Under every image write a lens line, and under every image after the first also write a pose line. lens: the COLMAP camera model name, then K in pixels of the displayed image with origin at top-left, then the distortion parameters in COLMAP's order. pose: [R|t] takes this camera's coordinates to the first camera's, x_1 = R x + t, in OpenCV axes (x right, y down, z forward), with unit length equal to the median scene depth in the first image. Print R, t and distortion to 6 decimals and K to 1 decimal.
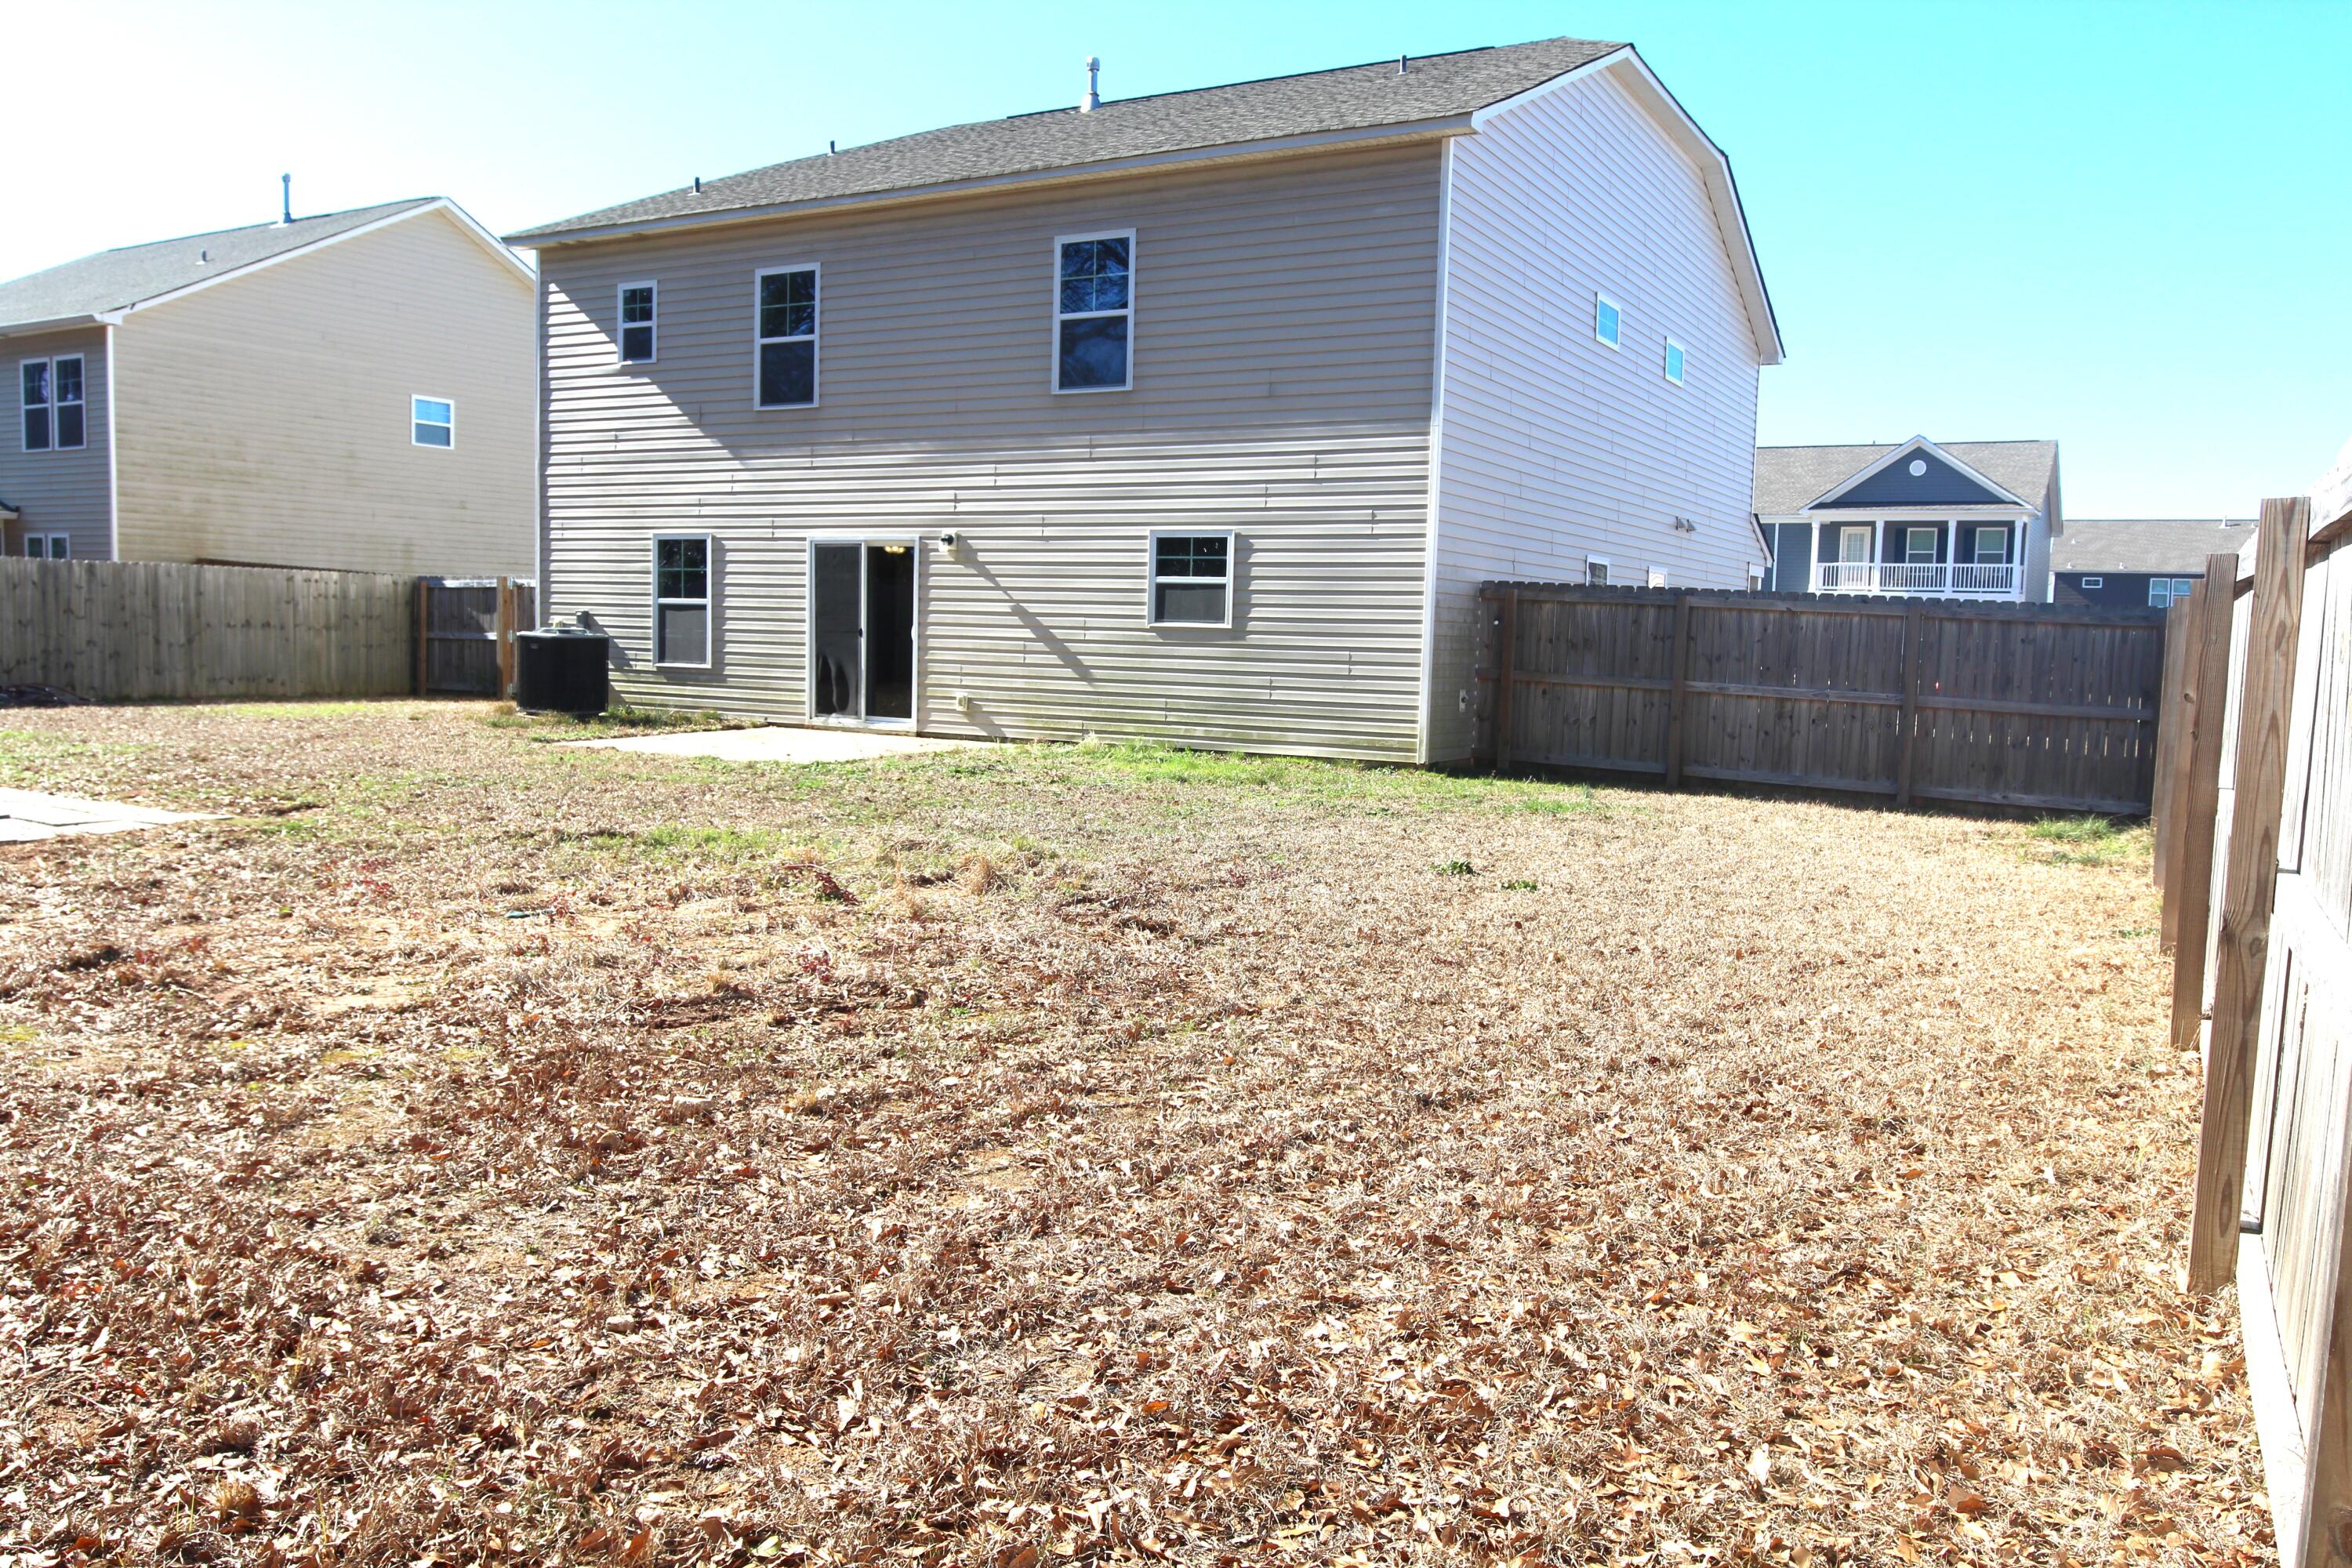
lens RADIAL K [[1743.9, 0, 1176.7], [0, 1743.9, 782.0], [0, 0, 1]] dist [-0.027491, -0.005495]
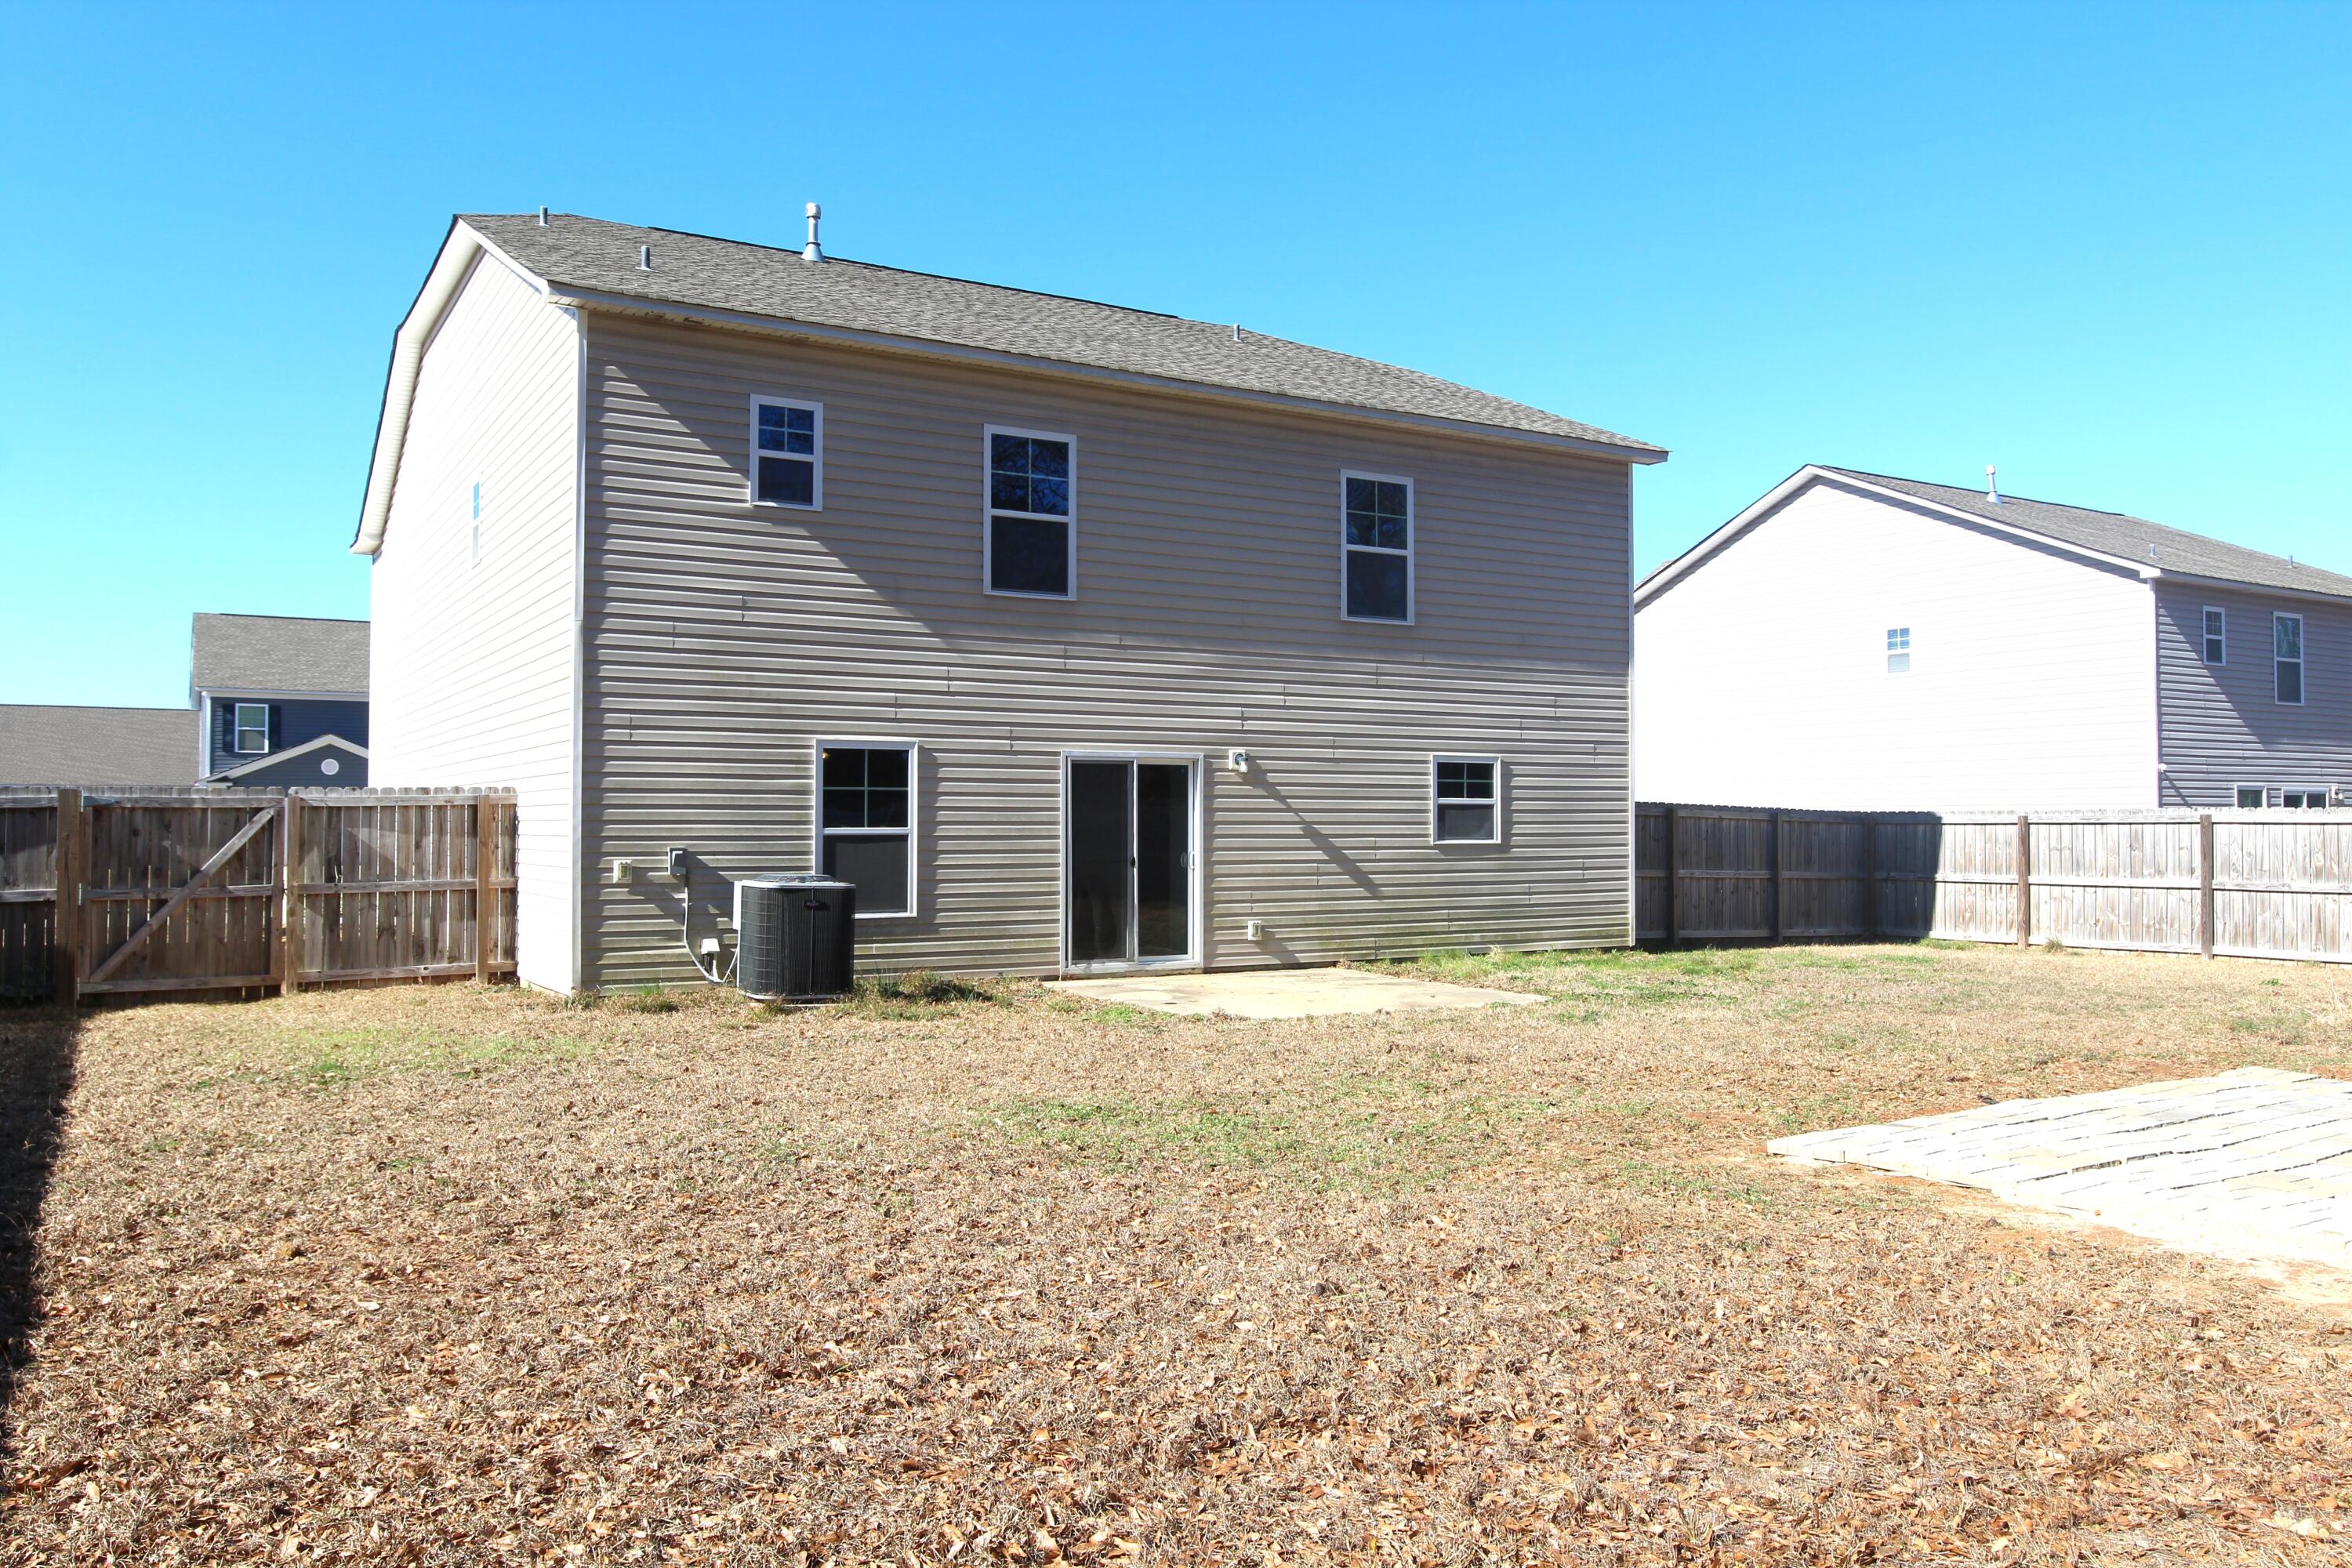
lens RADIAL K [[1743.9, 0, 1176.3], [0, 1743.9, 778.4], [0, 0, 1]] dist [-0.027491, -0.005495]
pose [[0.493377, -0.003760, 0.869808, -0.976506], [0.089054, 0.994954, -0.046213, -0.089106], [-0.865245, 0.100260, 0.491222, 0.573974]]
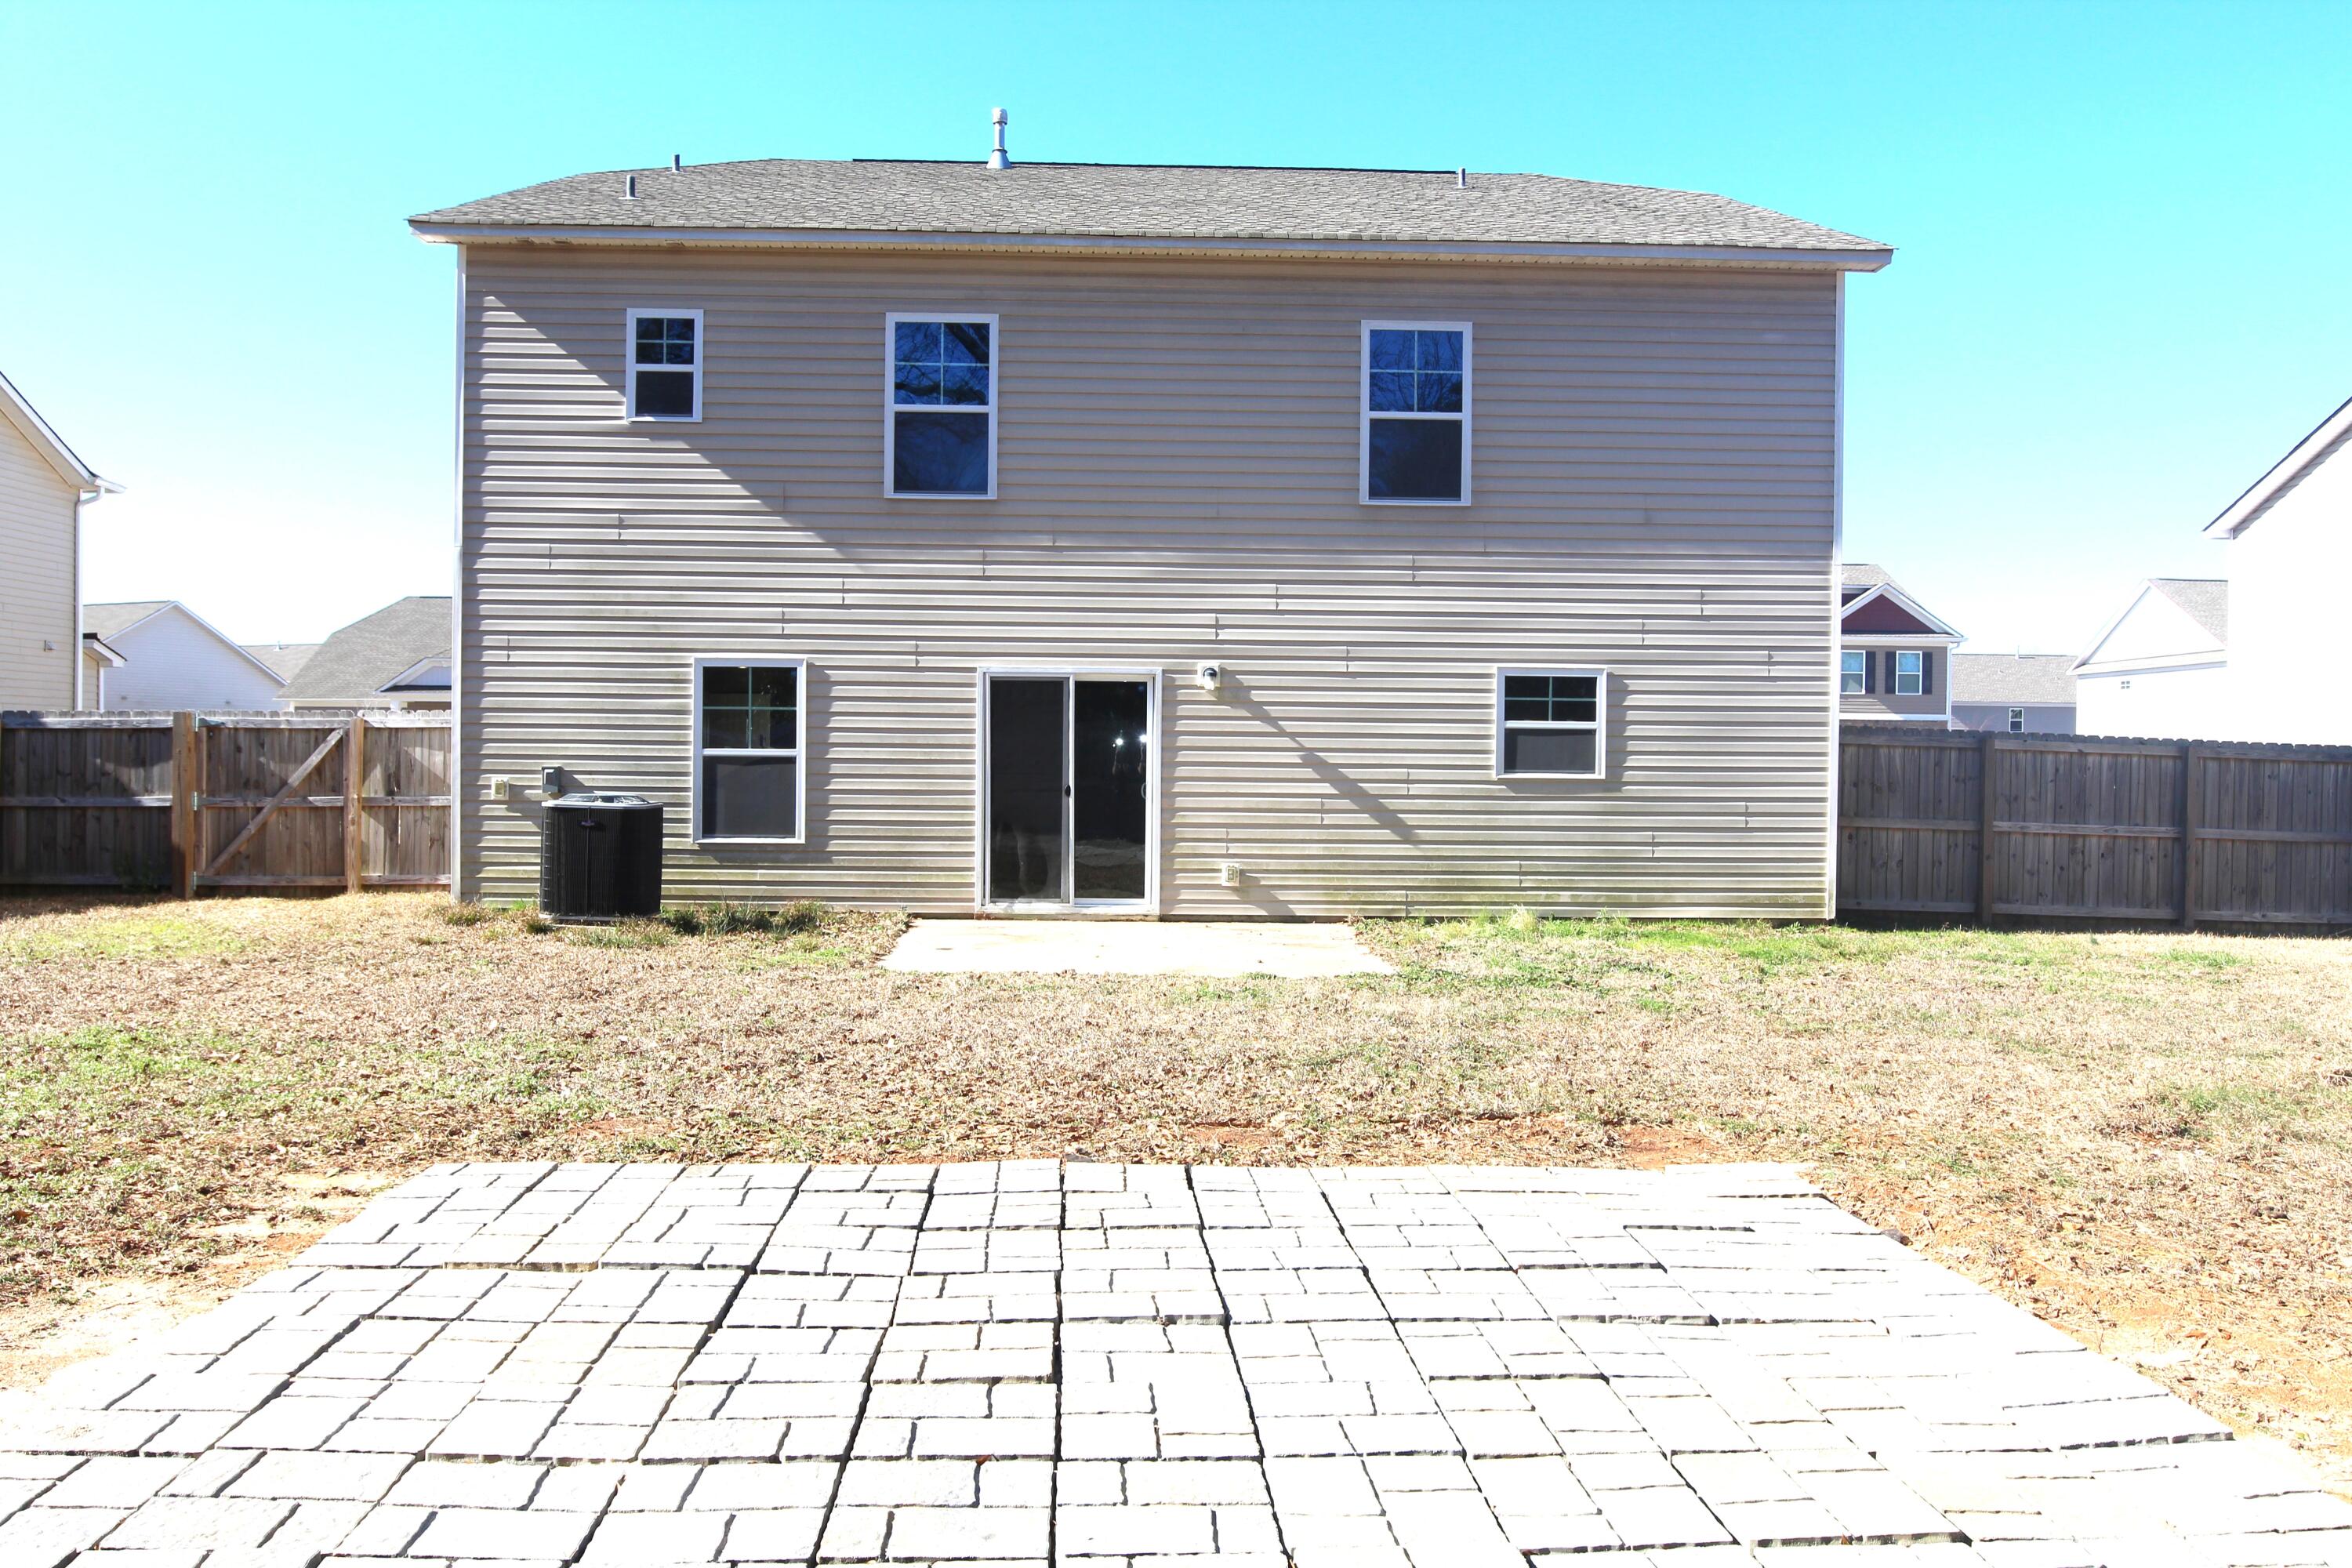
lens RADIAL K [[1743.9, 0, 1177.3], [0, 1743.9, 781.0], [0, 0, 1]] dist [-0.027491, -0.005495]
pose [[0.854268, -0.023010, 0.519324, -0.568913], [0.057425, 0.997083, -0.050282, -0.050789], [-0.516652, 0.072777, 0.853097, 0.327819]]
